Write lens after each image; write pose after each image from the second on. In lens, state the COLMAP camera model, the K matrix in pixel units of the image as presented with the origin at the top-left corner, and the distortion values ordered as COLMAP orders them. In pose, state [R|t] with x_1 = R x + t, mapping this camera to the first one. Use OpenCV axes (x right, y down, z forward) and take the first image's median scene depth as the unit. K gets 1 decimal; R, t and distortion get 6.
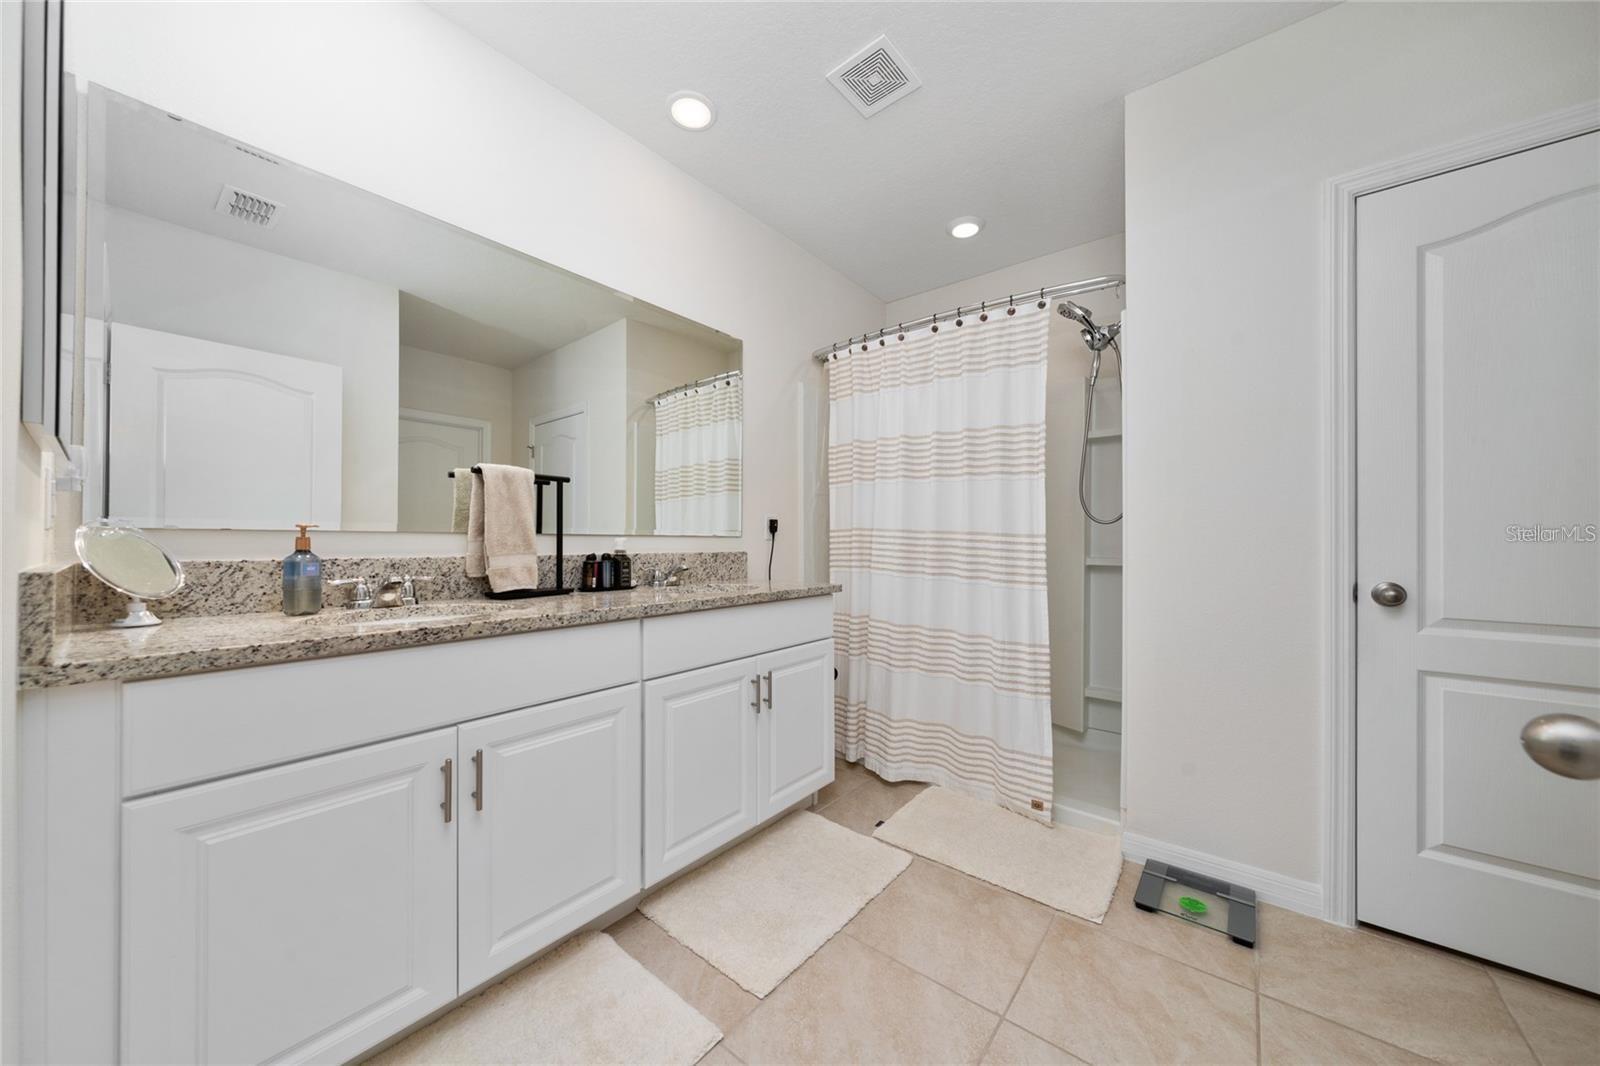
lens RADIAL K [[547.4, 0, 802.8], [0, 547.4, 538.8], [0, 0, 1]] dist [-0.000534, -0.000007]
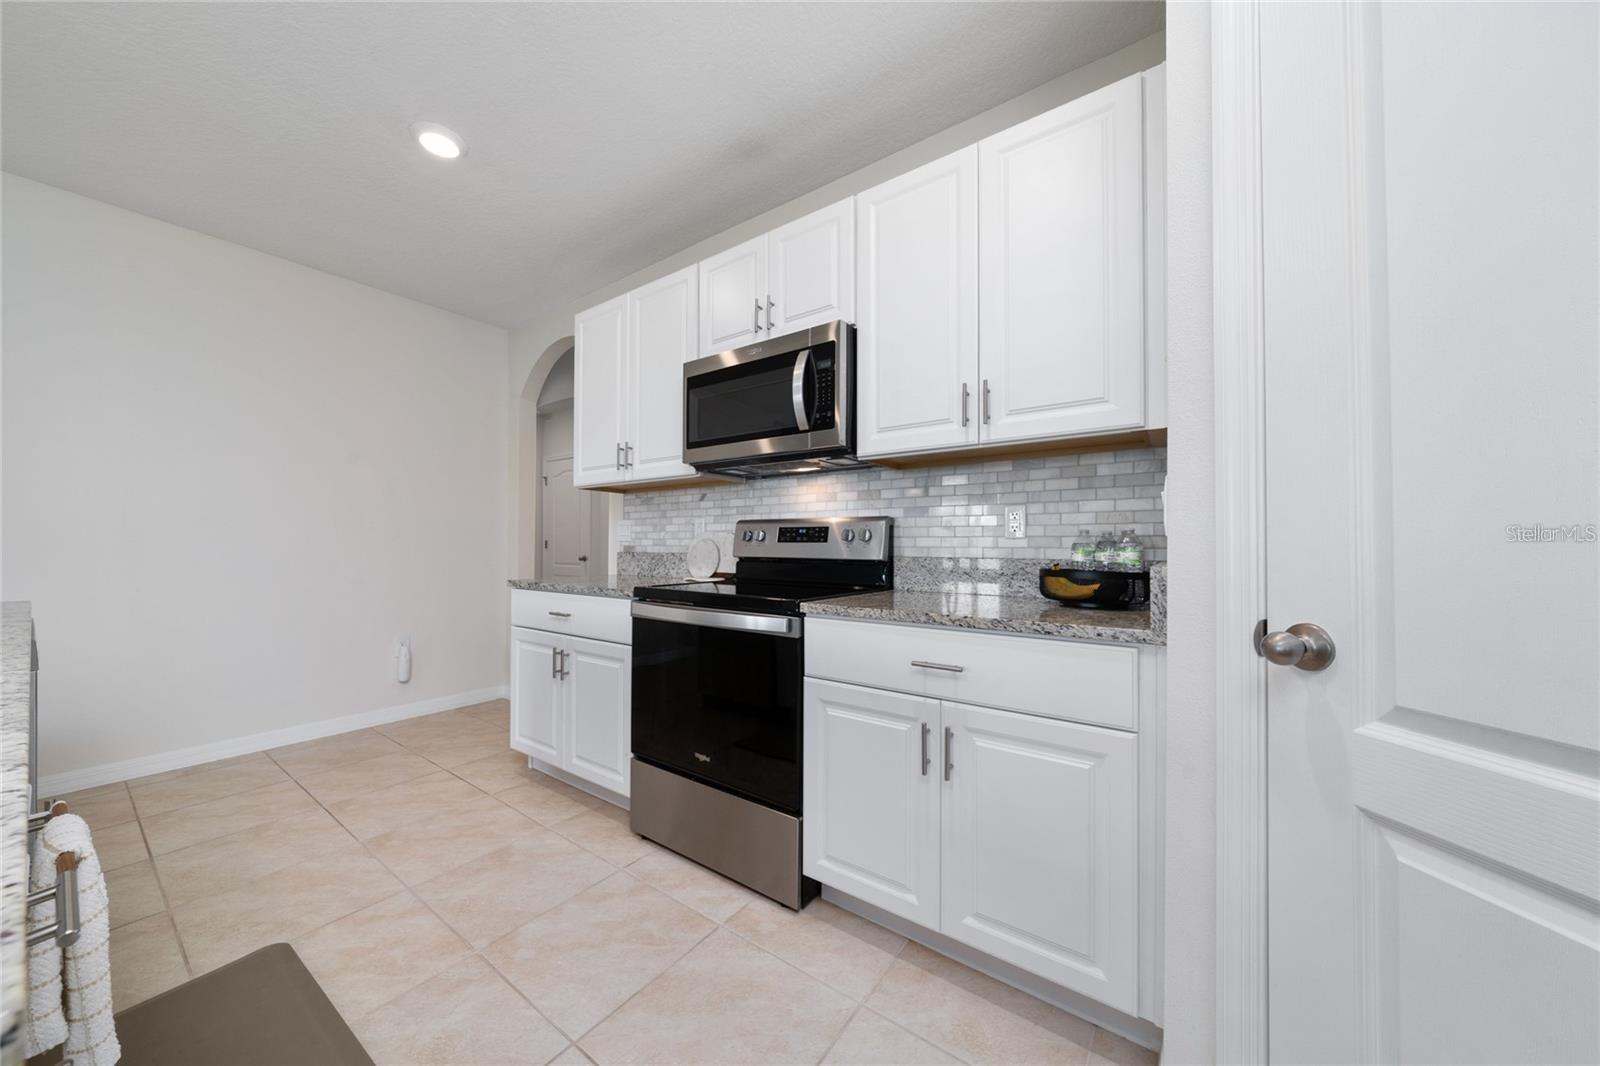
lens RADIAL K [[547.4, 0, 802.8], [0, 547.4, 538.8], [0, 0, 1]] dist [-0.000534, -0.000007]
pose [[0.055399, -0.004742, -0.998453, 0.553504], [0.005118, 0.999977, -0.004465, 0.004997], [0.998451, -0.004863, 0.055422, 0.692704]]
